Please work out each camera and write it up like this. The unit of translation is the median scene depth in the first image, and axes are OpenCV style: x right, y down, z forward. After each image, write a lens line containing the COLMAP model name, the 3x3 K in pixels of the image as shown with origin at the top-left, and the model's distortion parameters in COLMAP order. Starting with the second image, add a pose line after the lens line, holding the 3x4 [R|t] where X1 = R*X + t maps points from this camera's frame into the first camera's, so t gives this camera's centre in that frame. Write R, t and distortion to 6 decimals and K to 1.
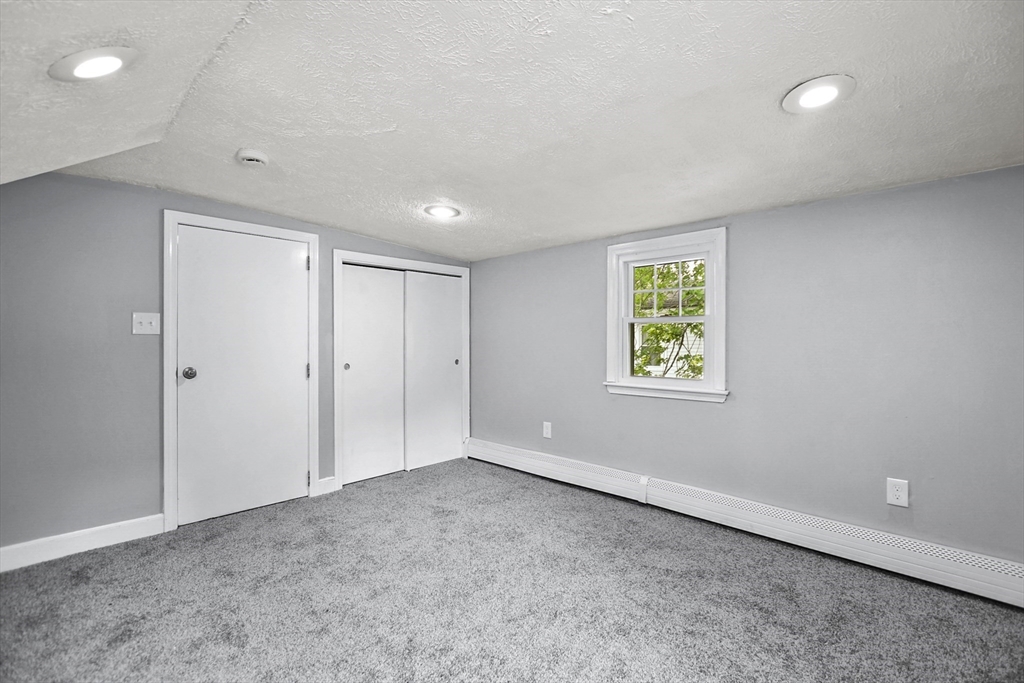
lens RADIAL K [[453.9, 0, 512.3], [0, 453.9, 342.9], [0, 0, 1]] dist [-0.011461, 0.004171]
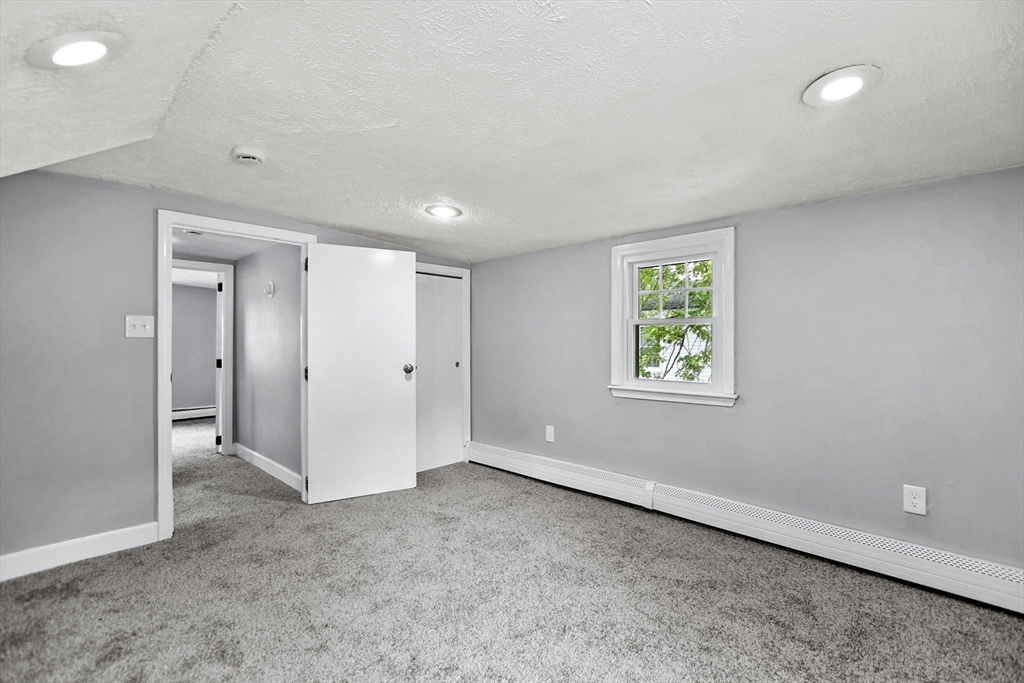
lens RADIAL K [[453.9, 0, 511.8], [0, 453.9, 343.6], [0, 0, 1]] dist [-0.011461, 0.004171]
pose [[0.999997, -0.001515, 0.001946, -0.013298], [0.001517, 0.999998, -0.001132, -0.004554], [-0.001944, 0.001135, 0.999997, 0.031267]]
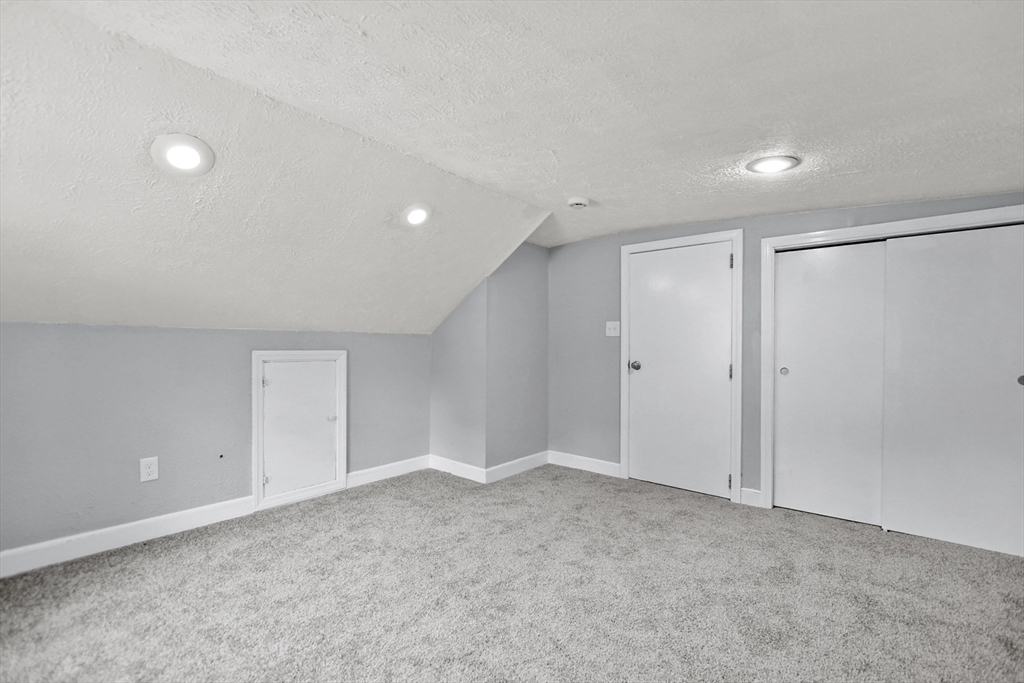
lens RADIAL K [[453.9, 0, 517.0], [0, 453.9, 349.2], [0, 0, 1]] dist [-0.011461, 0.004171]
pose [[0.072643, 0.014199, -0.997257, 0.728193], [-0.008091, 0.999874, 0.013647, 0.005851], [0.997325, 0.007078, 0.072749, 0.699647]]
